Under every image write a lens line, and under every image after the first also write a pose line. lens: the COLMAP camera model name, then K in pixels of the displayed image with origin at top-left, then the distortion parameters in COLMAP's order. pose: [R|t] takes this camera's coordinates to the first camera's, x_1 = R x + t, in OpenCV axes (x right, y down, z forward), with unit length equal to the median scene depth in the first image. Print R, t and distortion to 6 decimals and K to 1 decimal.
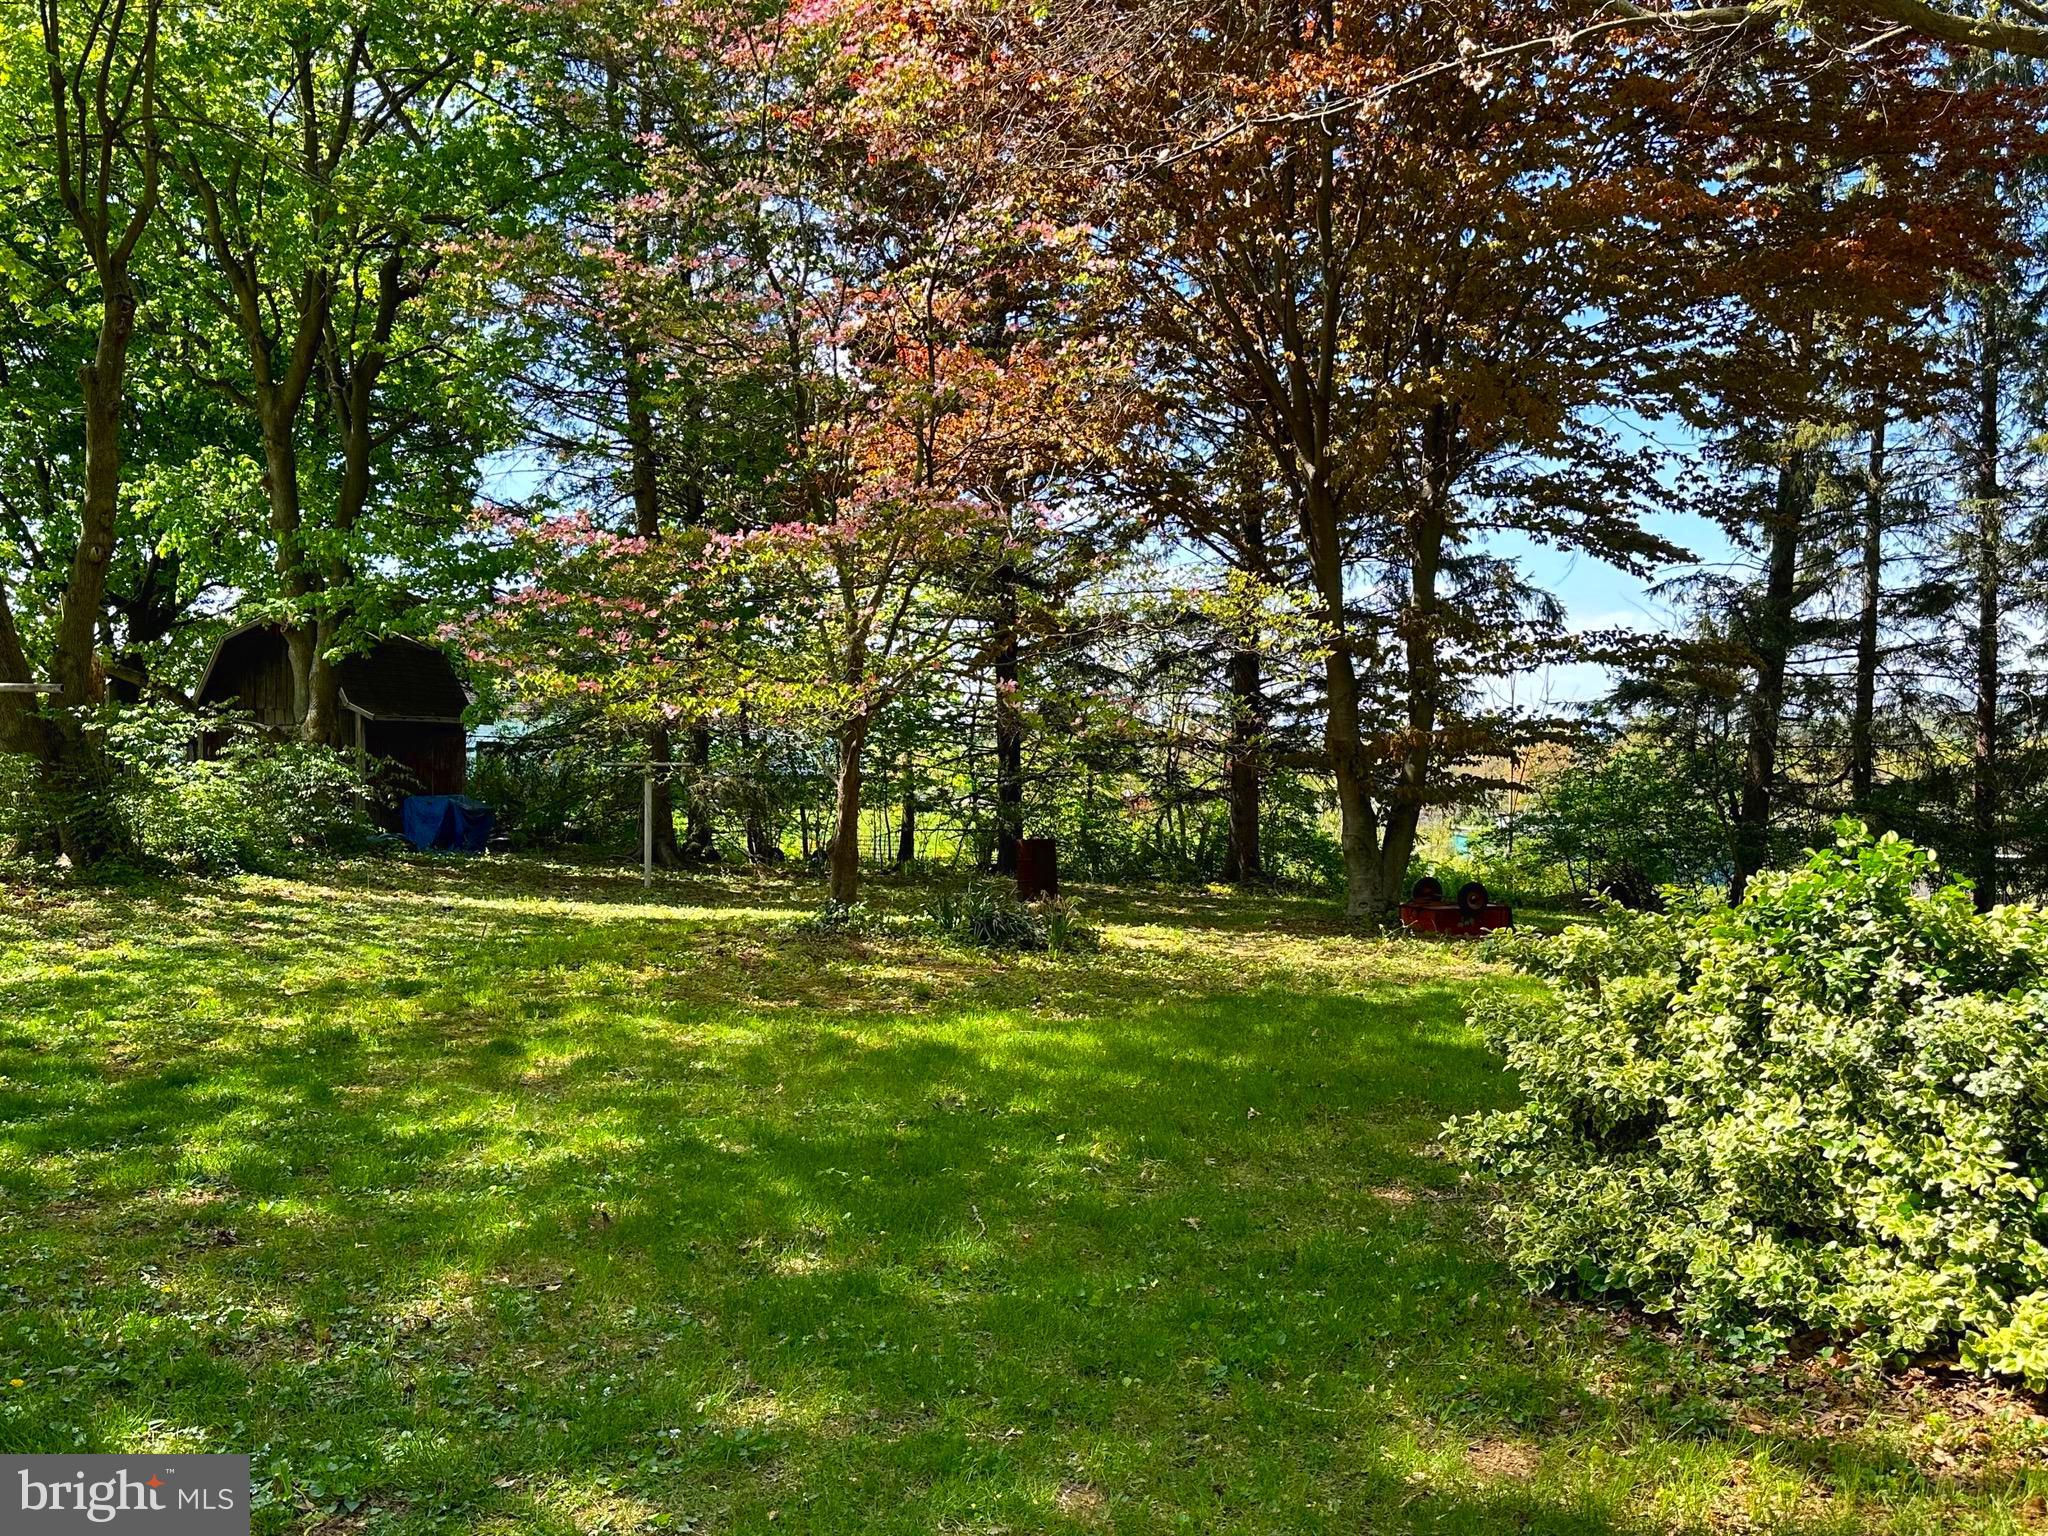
lens RADIAL K [[1791.2, 0, 1024.0], [0, 1791.2, 768.0], [0, 0, 1]] dist [0.186504, -0.338636]
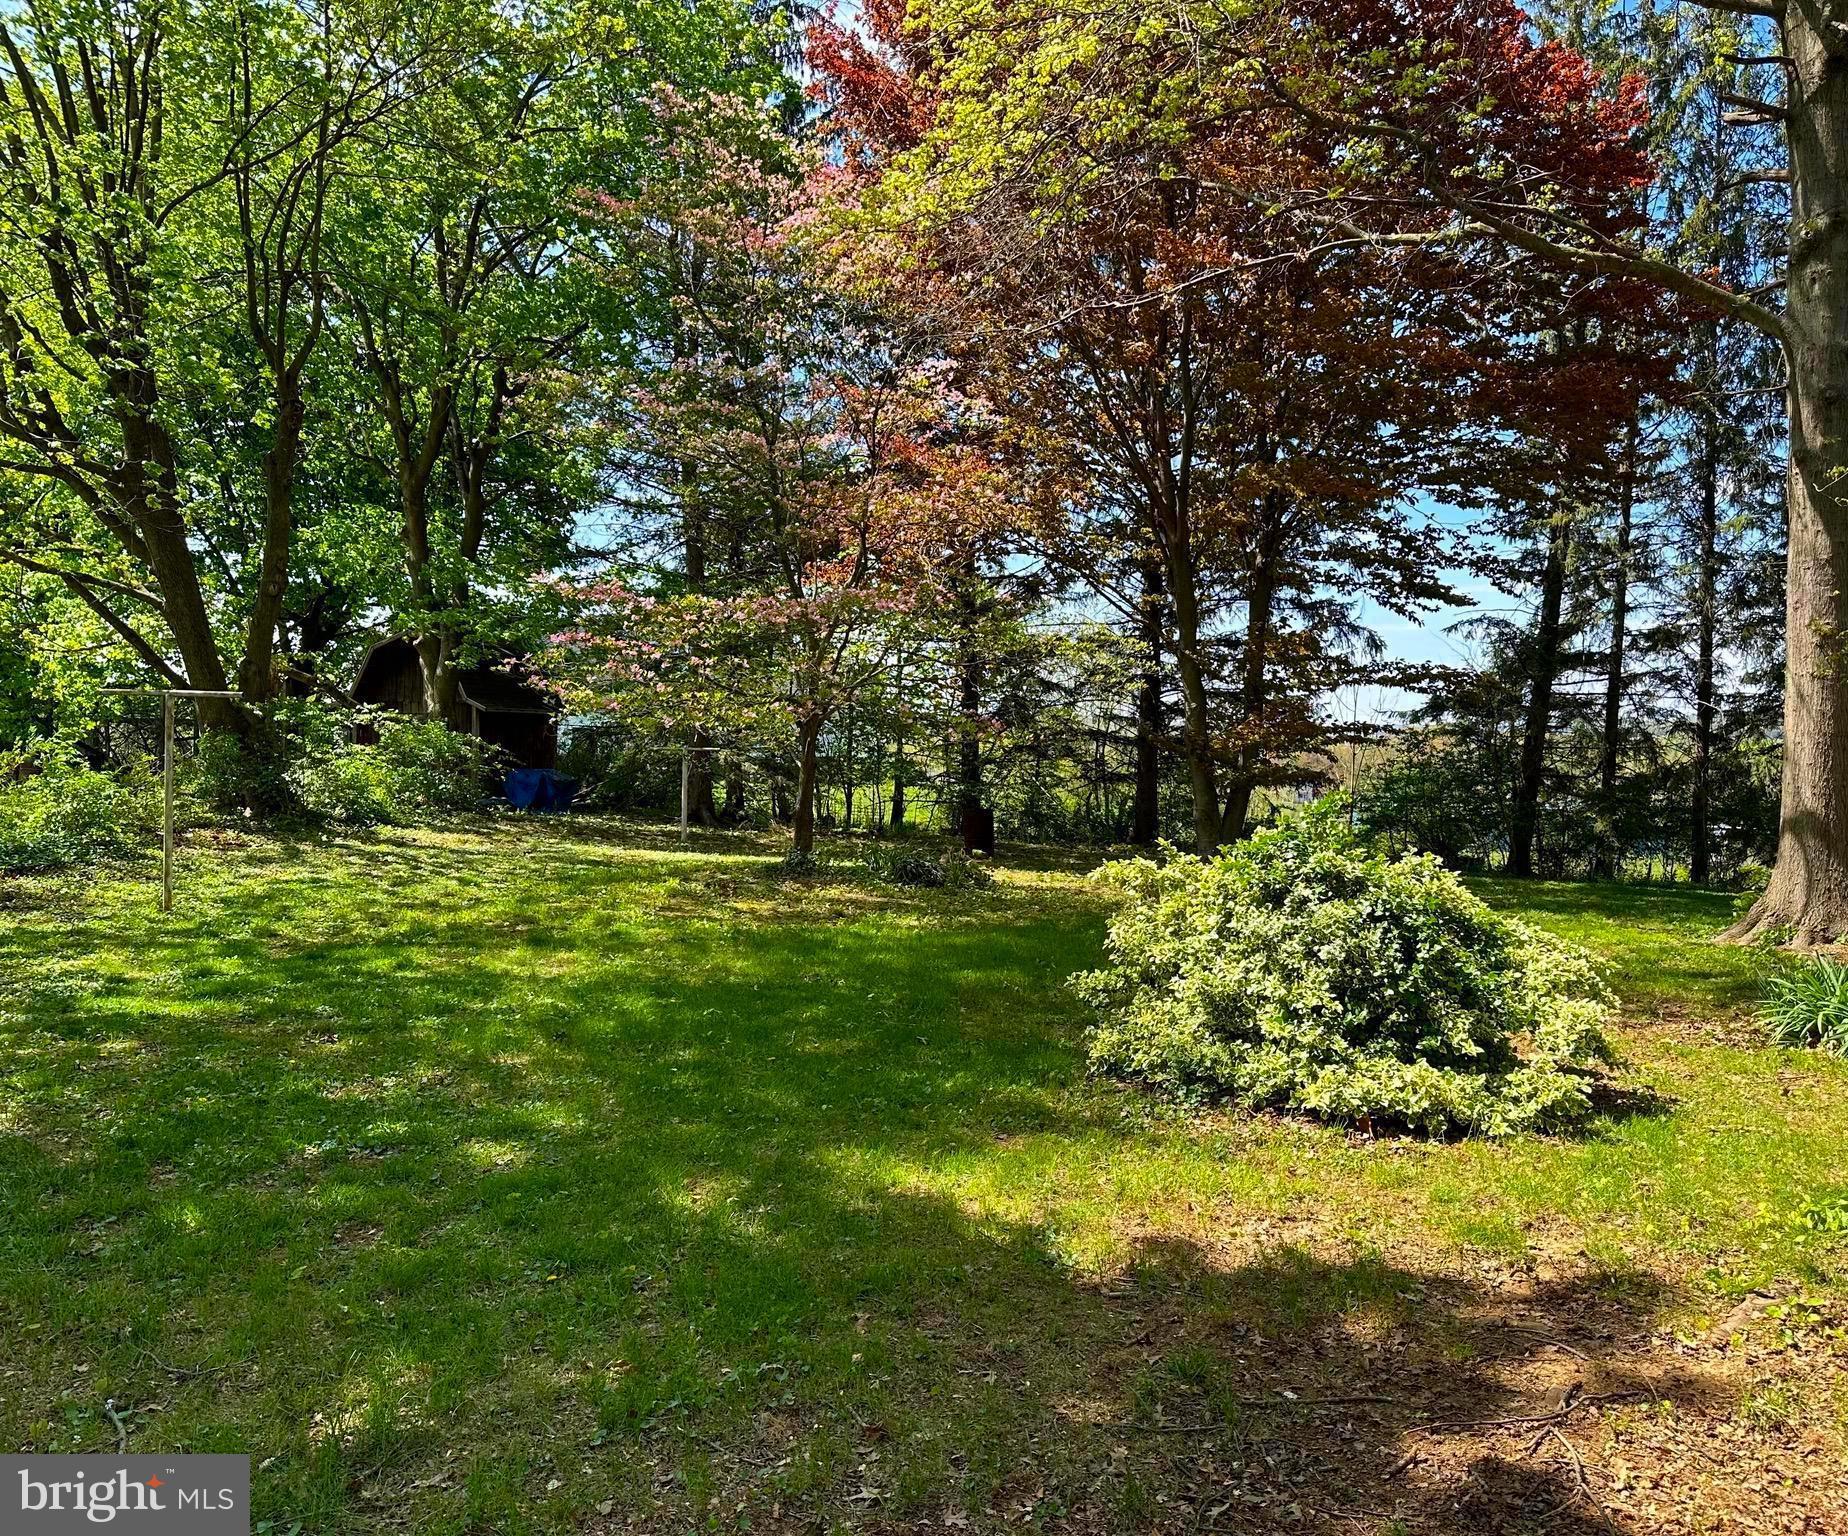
lens RADIAL K [[1478.9, 0, 1049.5], [0, 1478.9, 763.0], [0, 0, 1]] dist [0.161757, -0.235290]
pose [[0.999889, 0.014875, -0.000920, 0.070423], [-0.014867, 0.999856, 0.008203, -0.005183], [0.001042, -0.008189, 0.999966, -0.123207]]
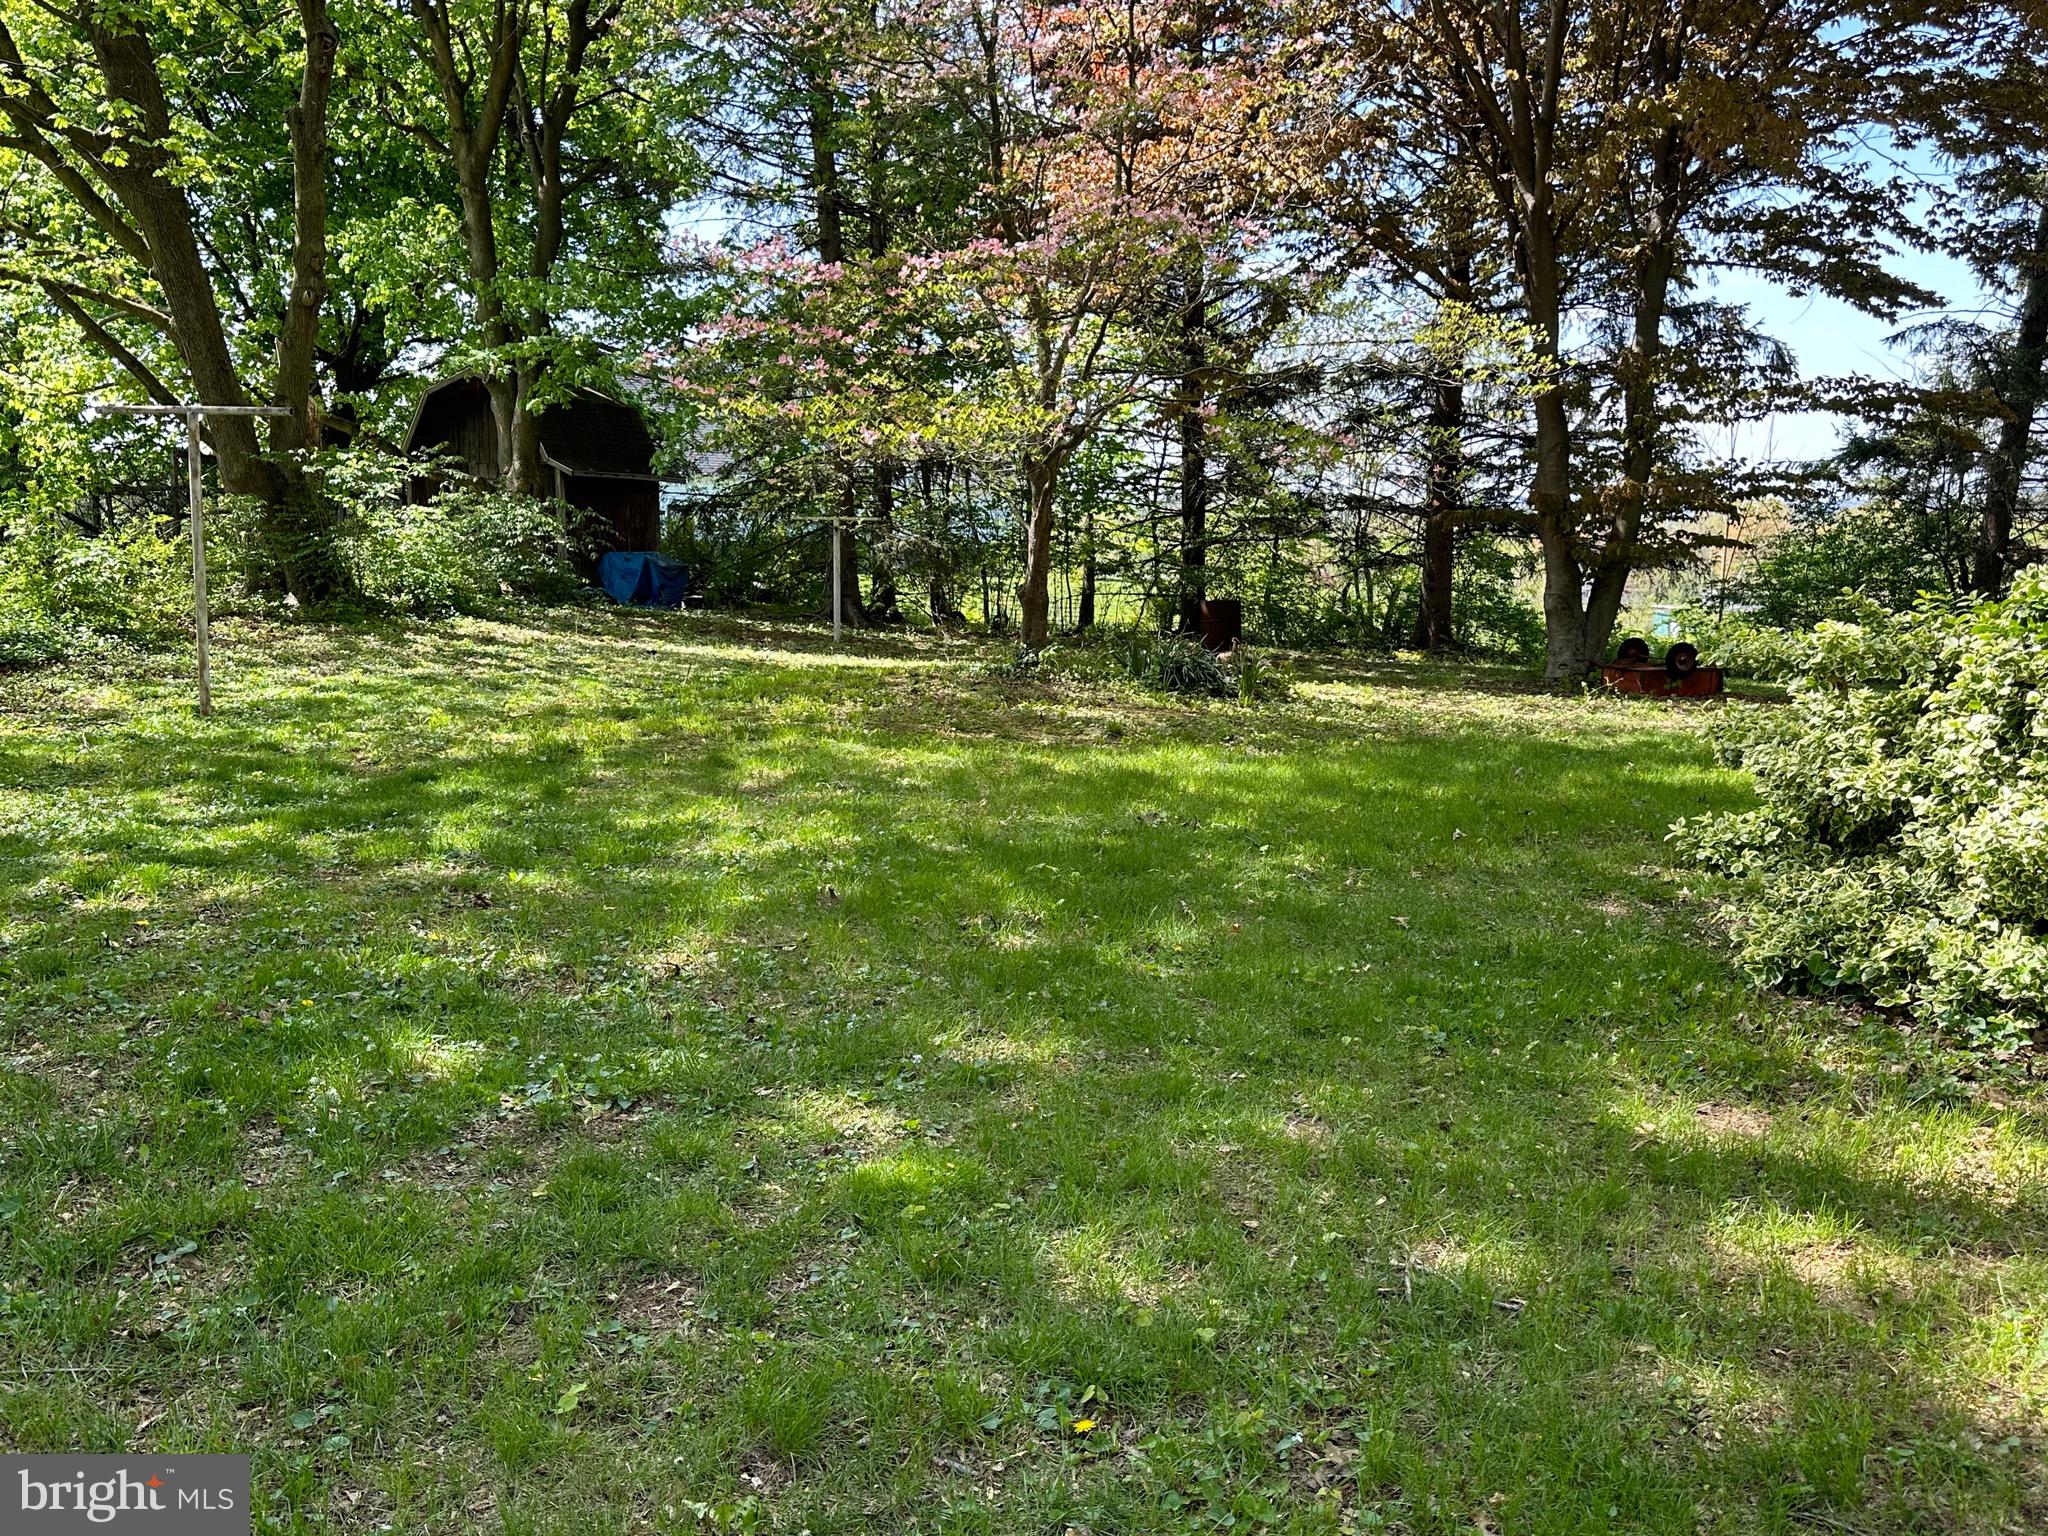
lens RADIAL K [[1791.2, 0, 1024.0], [0, 1791.2, 768.0], [0, 0, 1]] dist [0.186504, -0.338636]
pose [[0.995377, 0.021075, -0.093708, -0.007685], [-0.009671, 0.992663, 0.120524, 0.015368], [0.095561, -0.119060, 0.988278, -0.000637]]
